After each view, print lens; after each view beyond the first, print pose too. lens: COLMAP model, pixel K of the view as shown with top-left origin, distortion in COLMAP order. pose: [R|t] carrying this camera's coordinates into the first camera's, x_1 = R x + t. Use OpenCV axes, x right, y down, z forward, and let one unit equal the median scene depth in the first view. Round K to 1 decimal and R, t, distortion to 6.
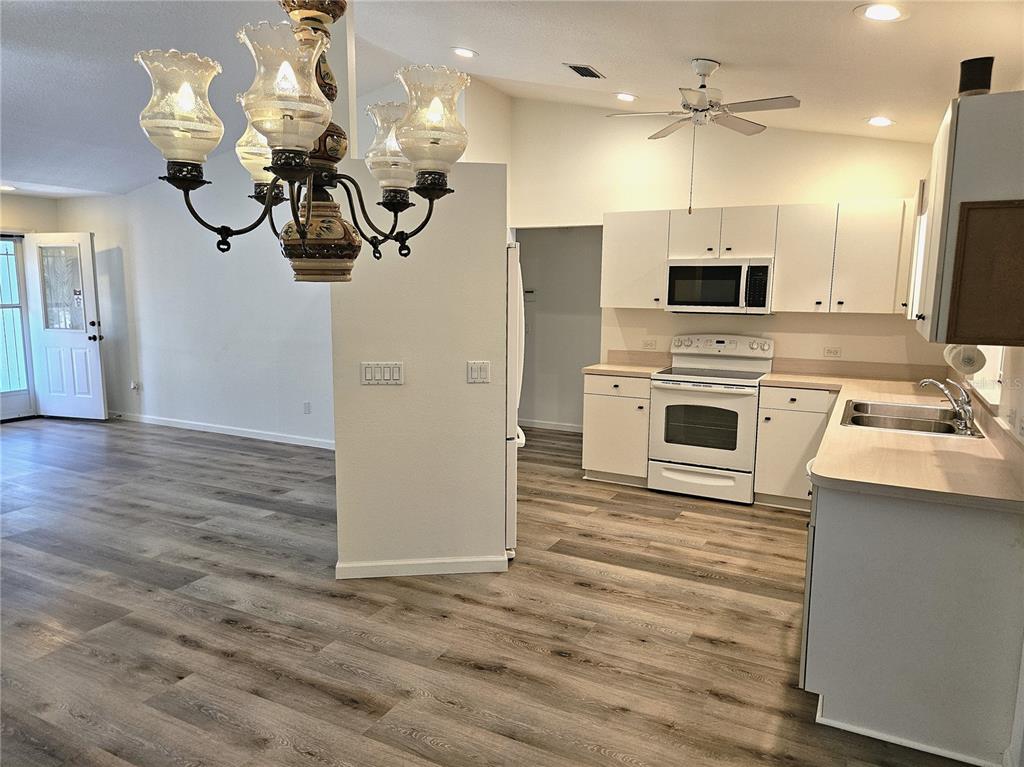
lens RADIAL K [[693.8, 0, 511.9], [0, 693.8, 379.1], [0, 0, 1]] dist [0.064364, -0.062118]
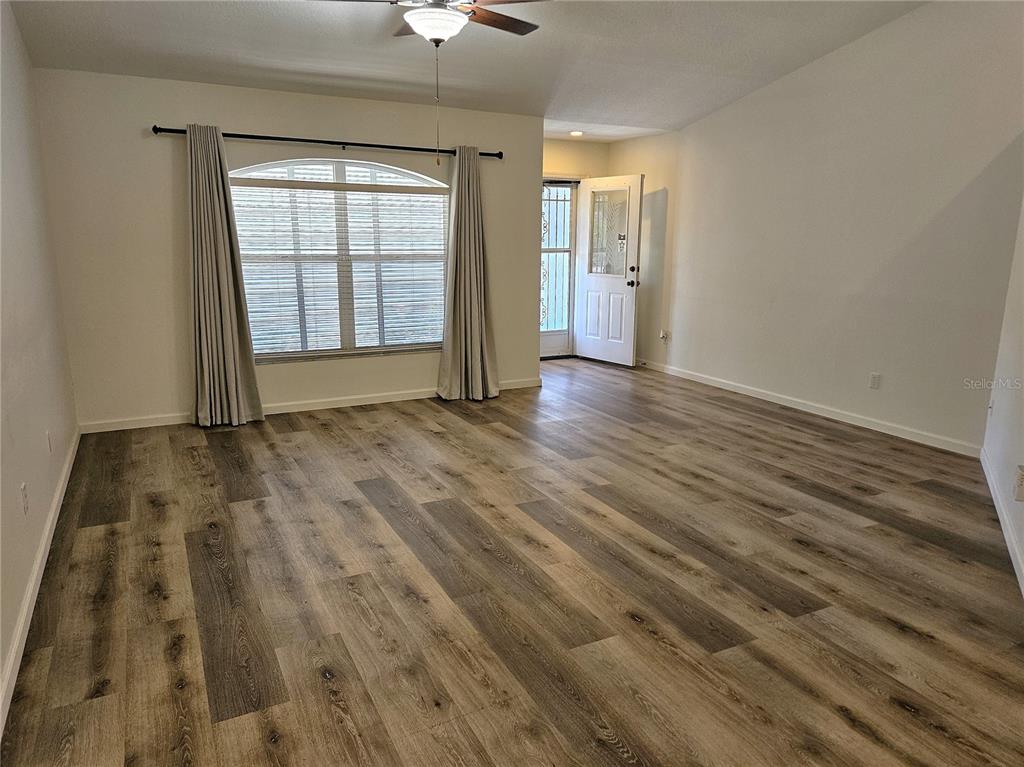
lens RADIAL K [[697.8, 0, 512.0], [0, 697.8, 383.5], [0, 0, 1]] dist [0.074608, -0.063040]
pose [[0.812850, 0.120624, -0.569846, -0.246507], [-0.077064, 0.991993, 0.100057, -0.007278], [0.577352, -0.037417, 0.815637, 0.149242]]
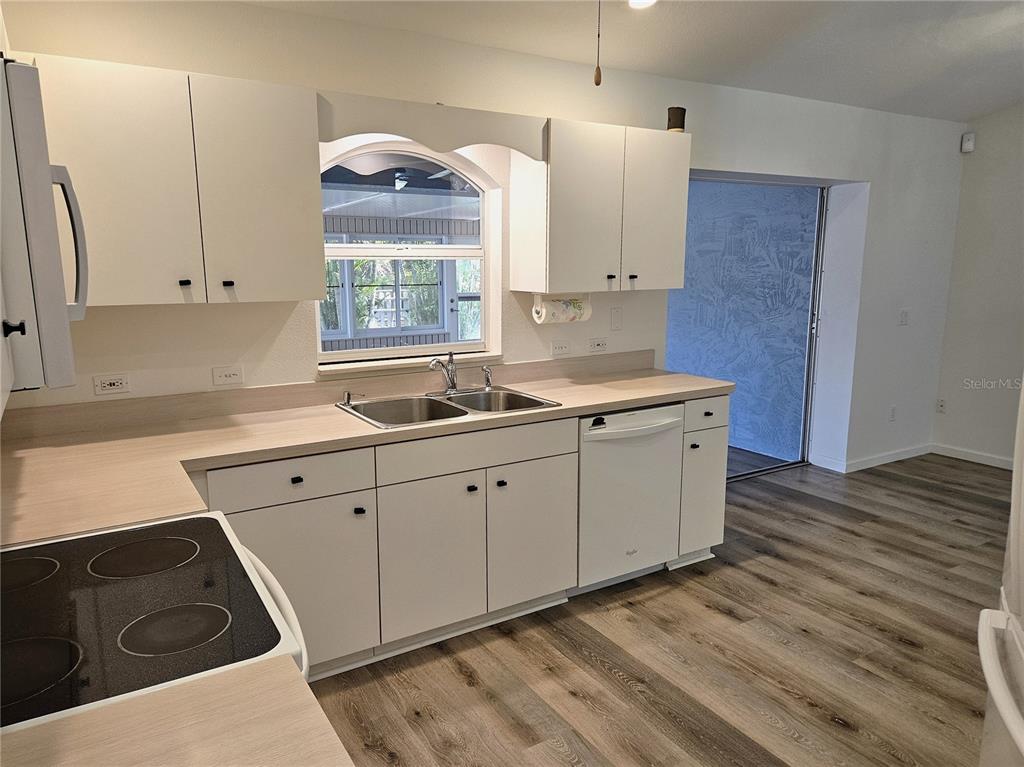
lens RADIAL K [[718.8, 0, 510.3], [0, 718.8, 373.7], [0, 0, 1]] dist [0.080548, -0.071061]
pose [[-0.858281, -0.087620, 0.505644, 0.041679], [0.062847, 0.959953, 0.273022, -0.163313], [-0.509317, 0.266108, -0.818403, 1.271518]]
